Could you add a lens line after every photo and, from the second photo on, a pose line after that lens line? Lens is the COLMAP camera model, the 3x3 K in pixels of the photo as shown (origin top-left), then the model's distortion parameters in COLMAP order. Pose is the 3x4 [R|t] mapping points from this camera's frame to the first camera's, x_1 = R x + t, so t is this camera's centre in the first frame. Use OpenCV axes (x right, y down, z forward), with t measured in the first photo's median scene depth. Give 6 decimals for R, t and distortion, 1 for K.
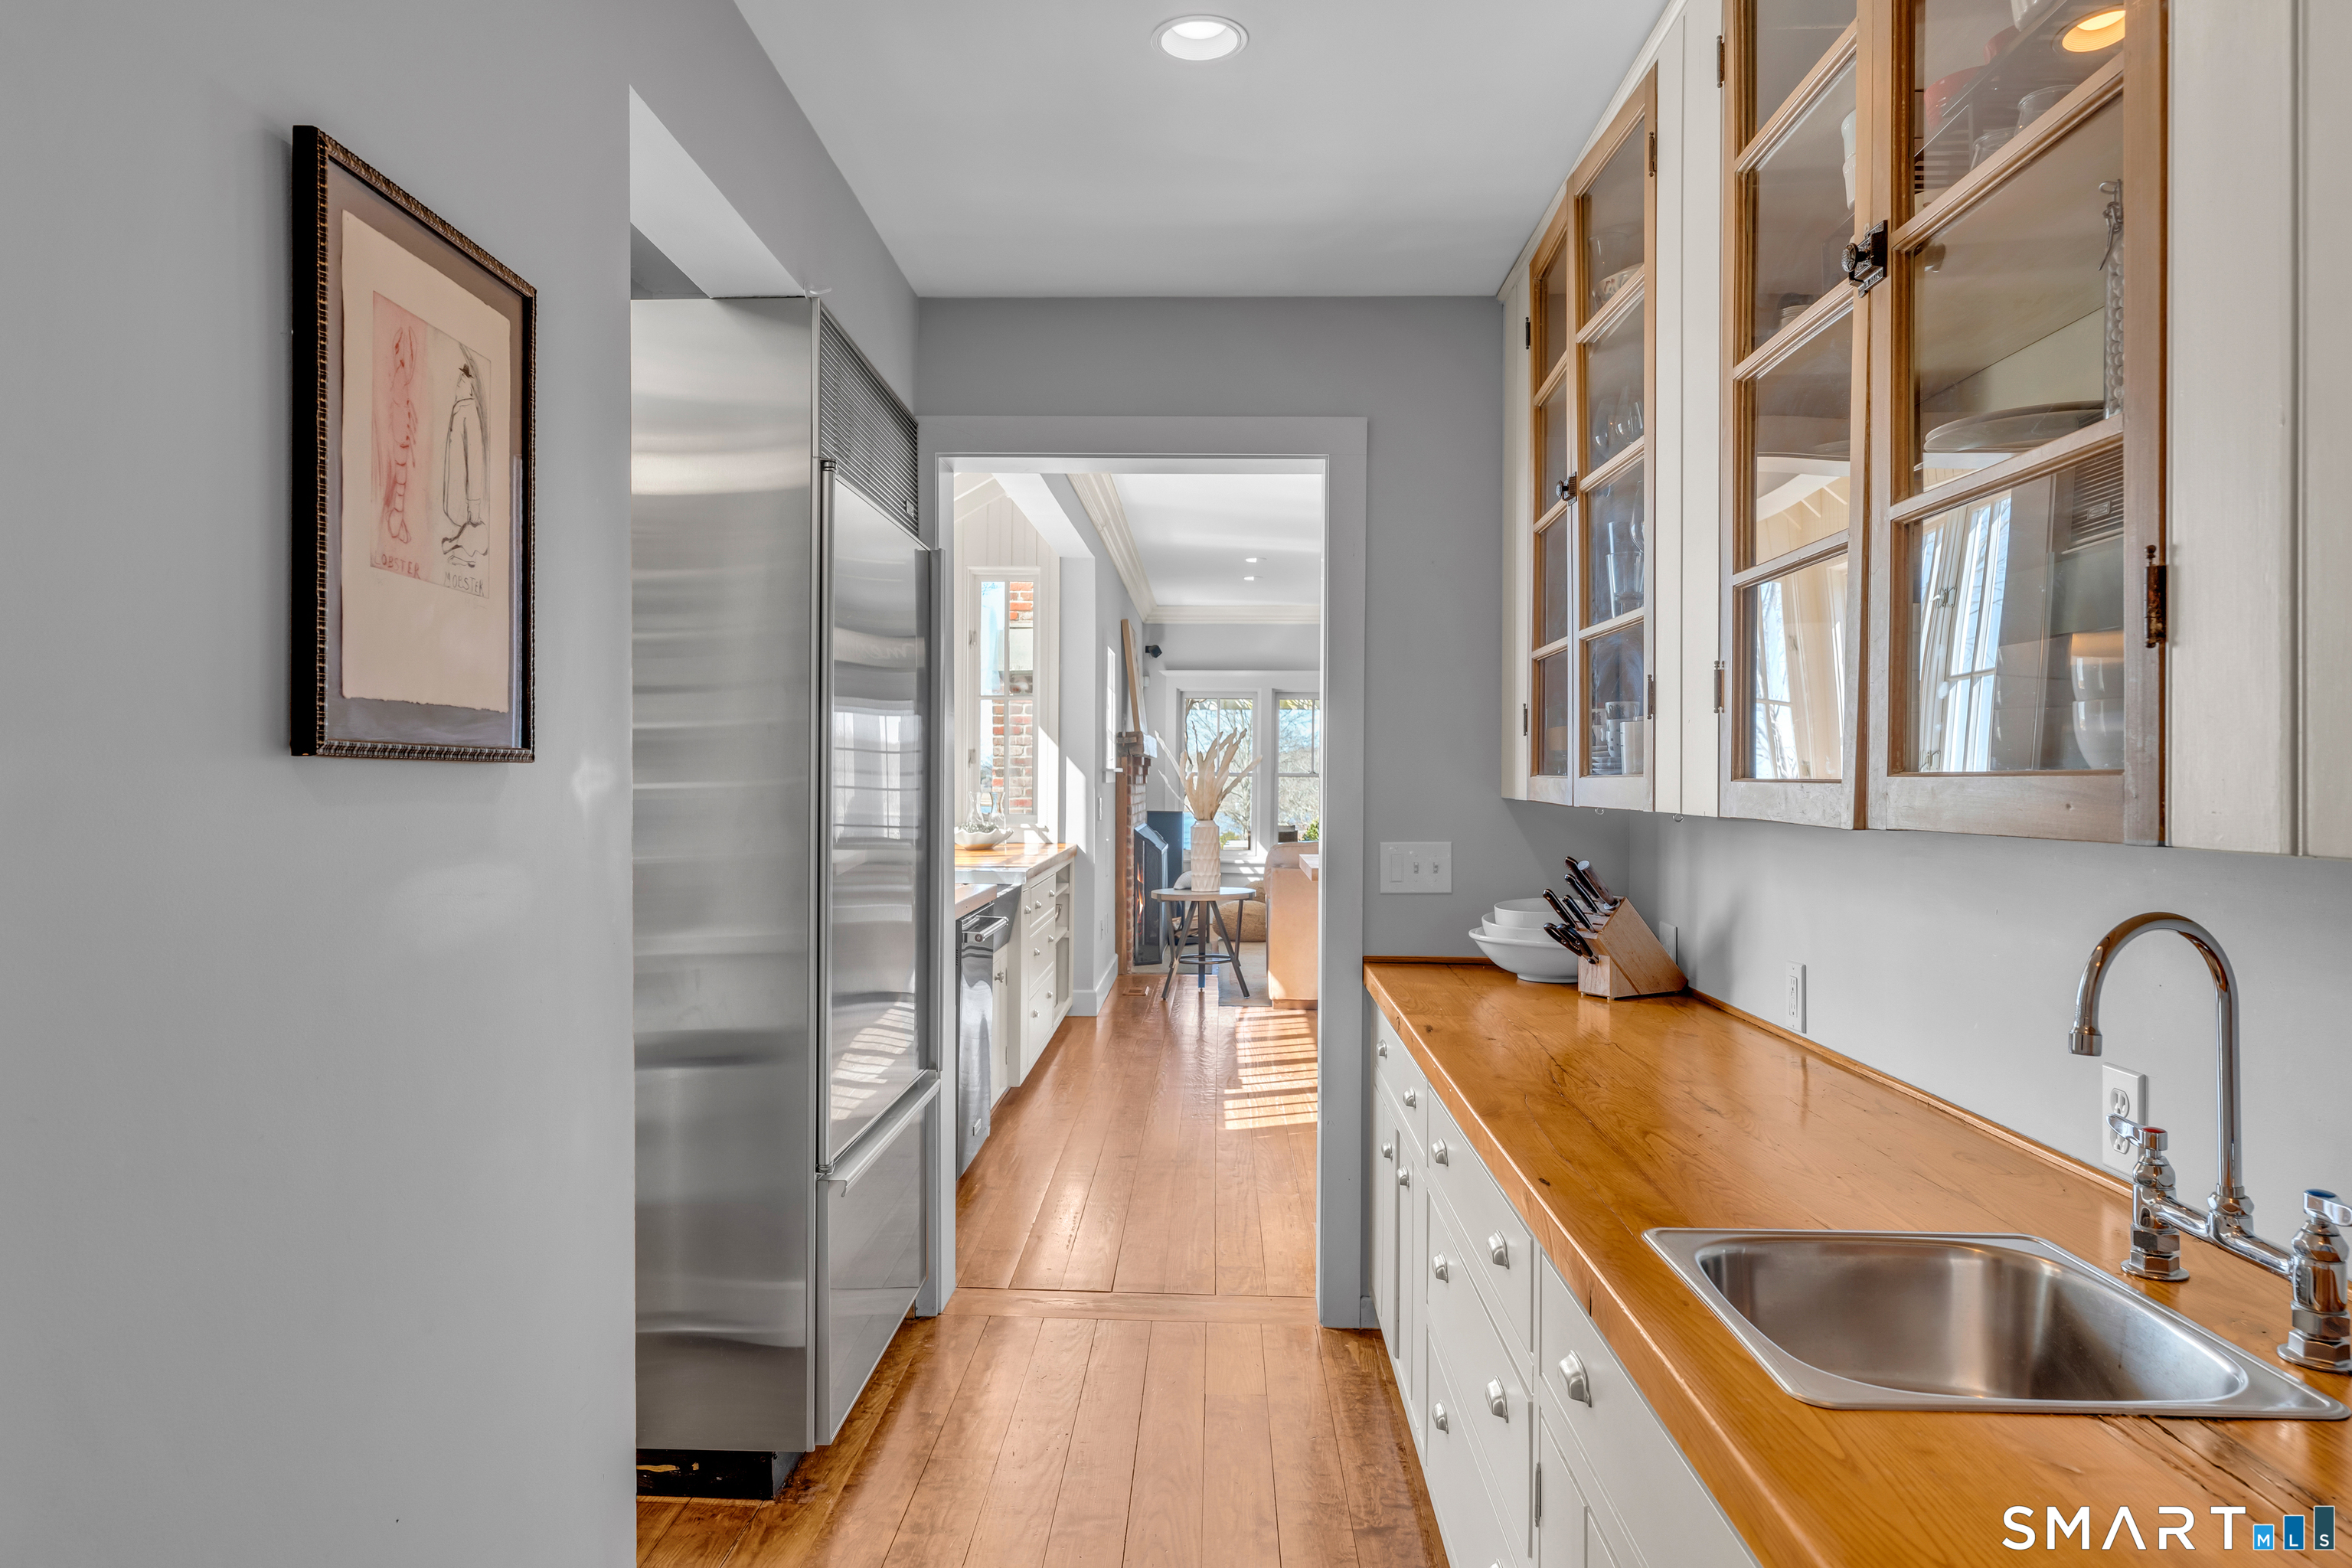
lens RADIAL K [[1517.4, 0, 1174.9], [0, 1517.4, 779.1], [0, 0, 1]] dist [0.005105, 0.001427]
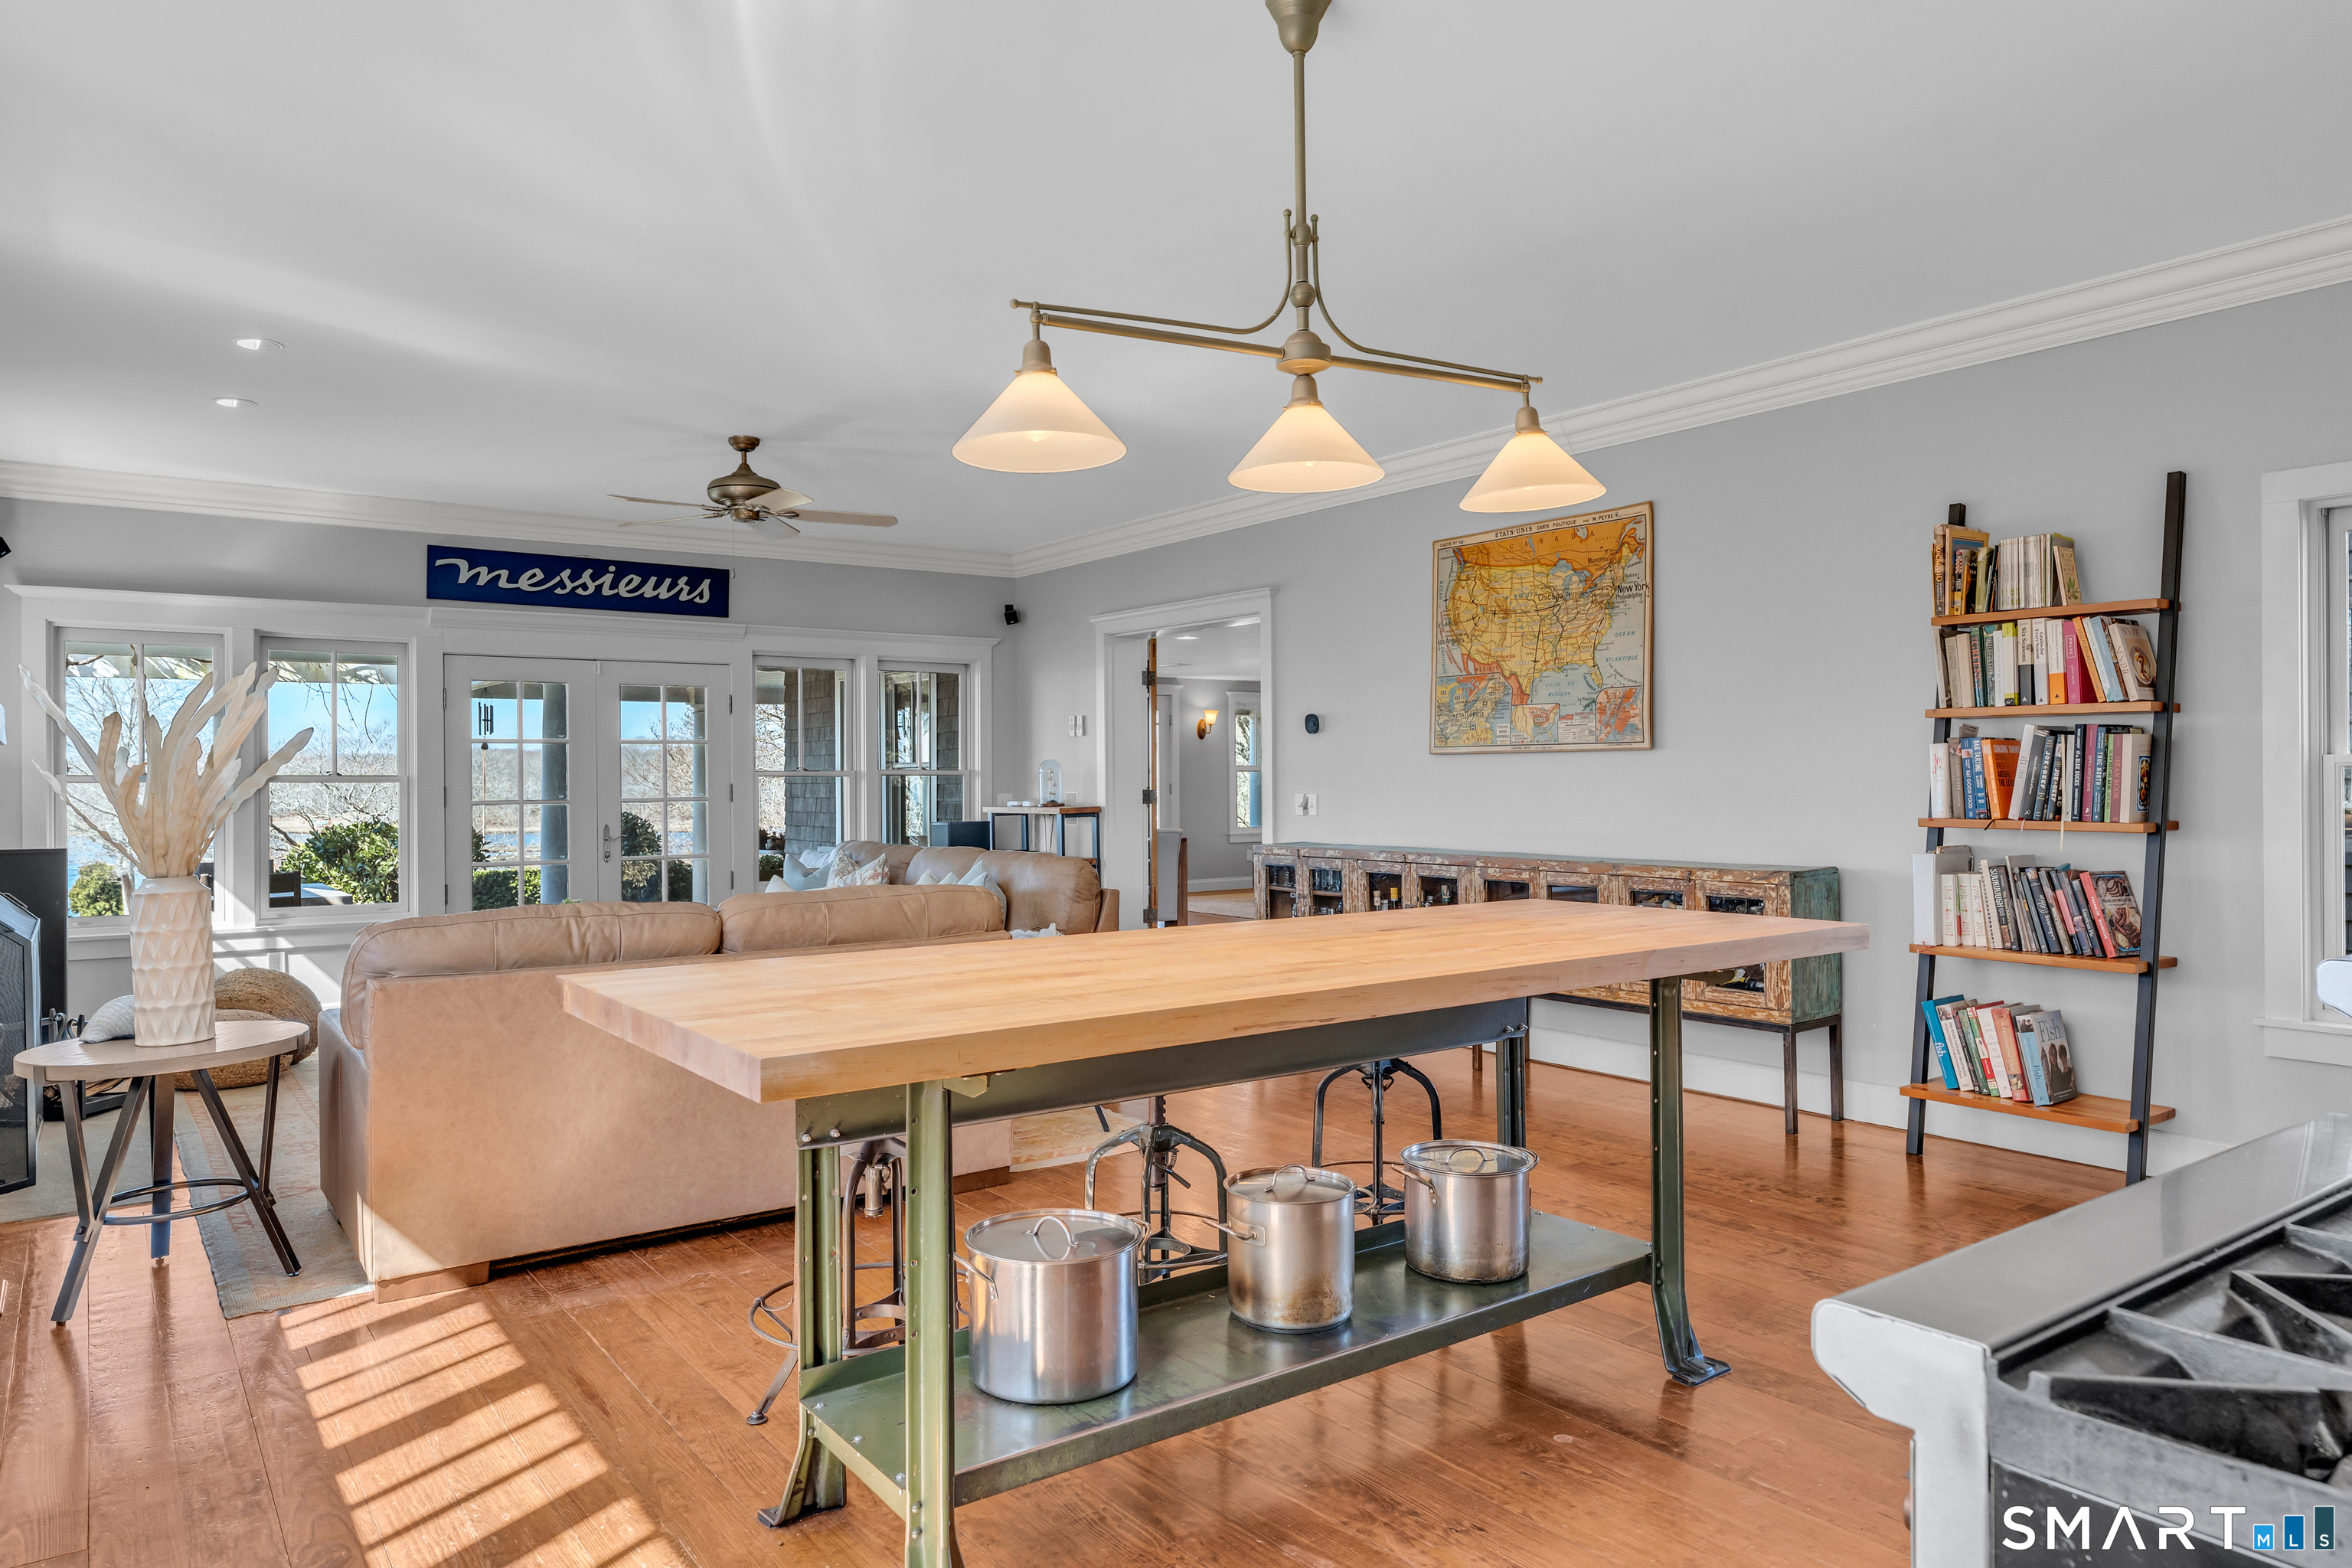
lens RADIAL K [[1517.4, 0, 1180.3], [0, 1517.4, 792.2], [0, 0, 1]] dist [0.005105, 0.001427]
pose [[0.792158, -0.015269, 0.610125, -0.014483], [0.013474, 0.999881, 0.007530, 0.003552], [-0.610167, 0.002256, 0.792269, 0.437391]]
